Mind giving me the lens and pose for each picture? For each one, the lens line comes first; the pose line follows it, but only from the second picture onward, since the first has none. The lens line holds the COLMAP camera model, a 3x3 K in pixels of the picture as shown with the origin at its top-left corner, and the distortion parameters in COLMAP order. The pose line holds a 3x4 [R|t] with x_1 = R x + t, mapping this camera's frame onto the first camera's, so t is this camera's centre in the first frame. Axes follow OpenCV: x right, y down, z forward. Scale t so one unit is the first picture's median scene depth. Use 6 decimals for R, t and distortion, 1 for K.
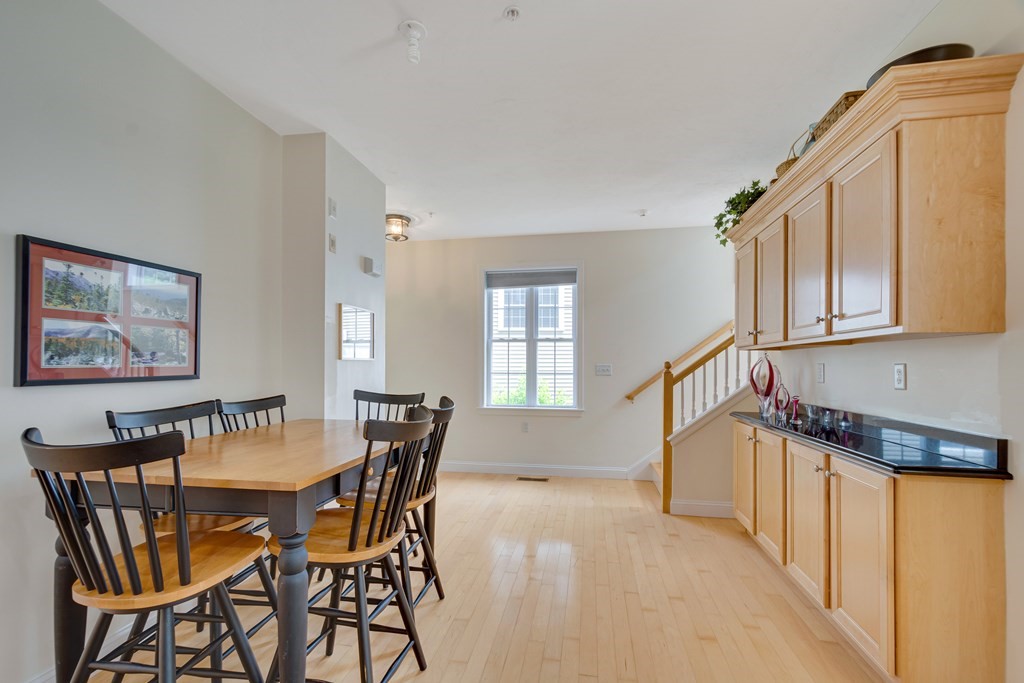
lens RADIAL K [[447.7, 0, 507.2], [0, 447.7, 362.2], [0, 0, 1]] dist [0.004182, 0.000386]
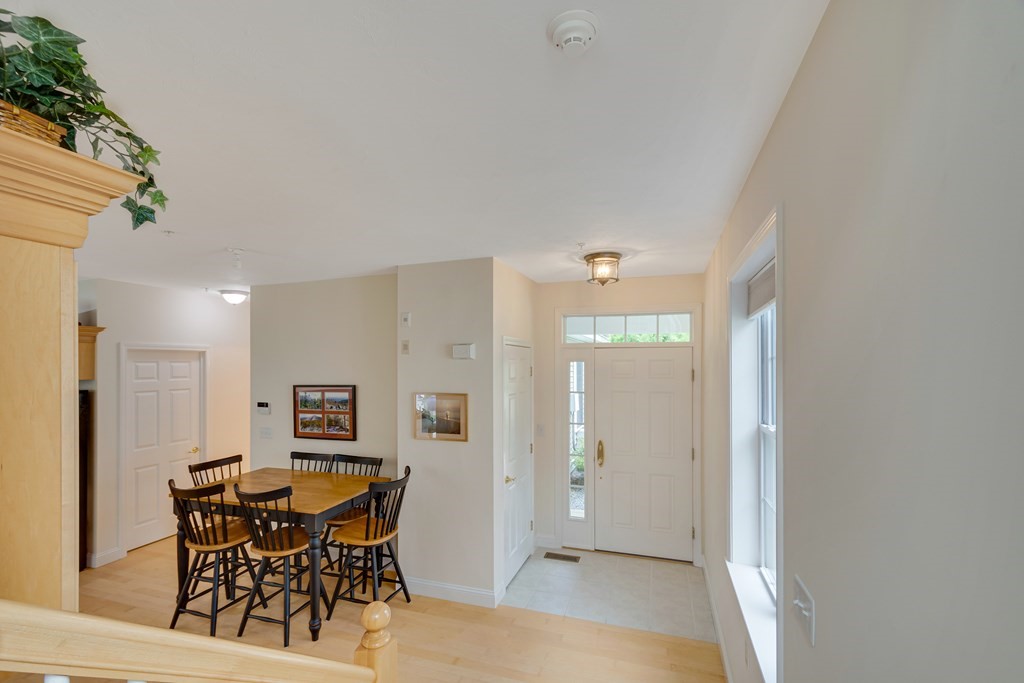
lens RADIAL K [[447.7, 0, 507.2], [0, 447.7, 362.2], [0, 0, 1]] dist [0.004182, 0.000386]
pose [[-0.142550, -0.008544, -0.989751, 0.843593], [0.009502, 0.999905, -0.010000, -0.209793], [0.989742, -0.010831, -0.142455, 1.492116]]
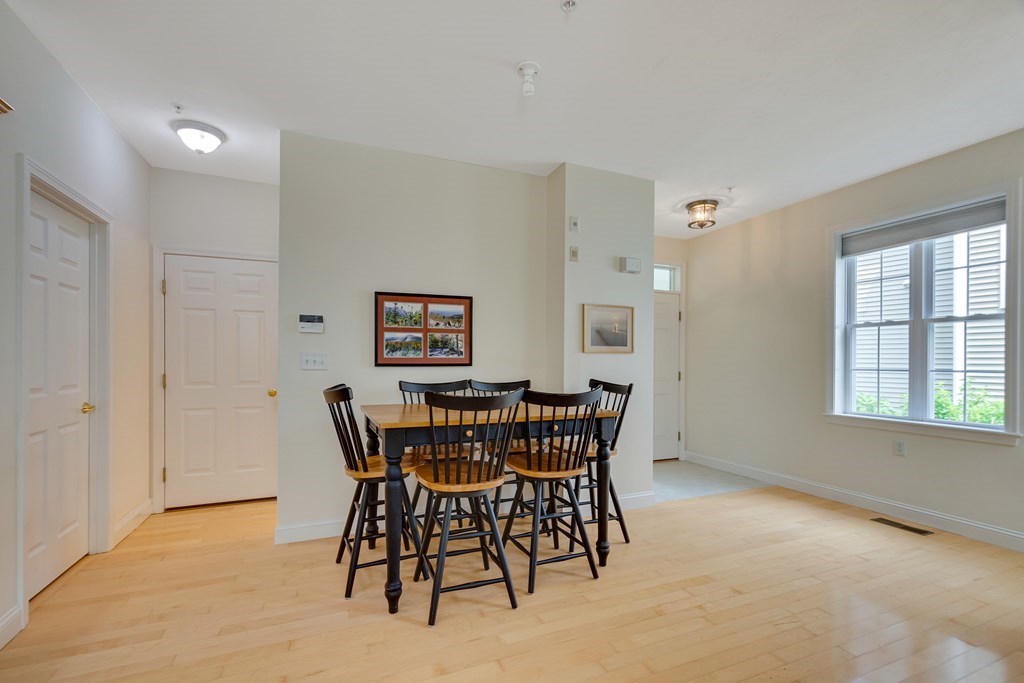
lens RADIAL K [[447.7, 0, 507.2], [0, 447.7, 362.2], [0, 0, 1]] dist [0.004182, 0.000386]
pose [[0.546632, 0.001375, -0.837372, 0.508806], [0.001869, 0.999994, 0.002863, 0.016209], [0.837371, -0.003130, 0.546626, 0.212985]]
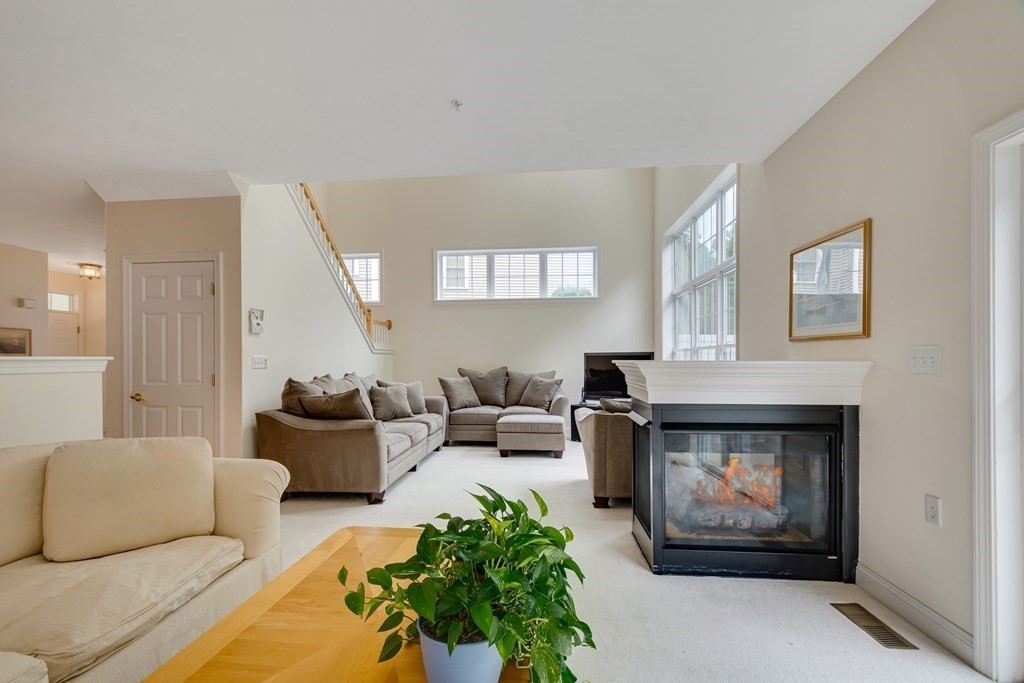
lens RADIAL K [[447.7, 0, 507.2], [0, 447.7, 362.2], [0, 0, 1]] dist [0.004182, 0.000386]
pose [[0.995705, -0.006434, 0.092359, 1.630878], [0.005613, 0.999942, 0.009150, 0.008435], [-0.092412, -0.008592, 0.995684, -1.058614]]
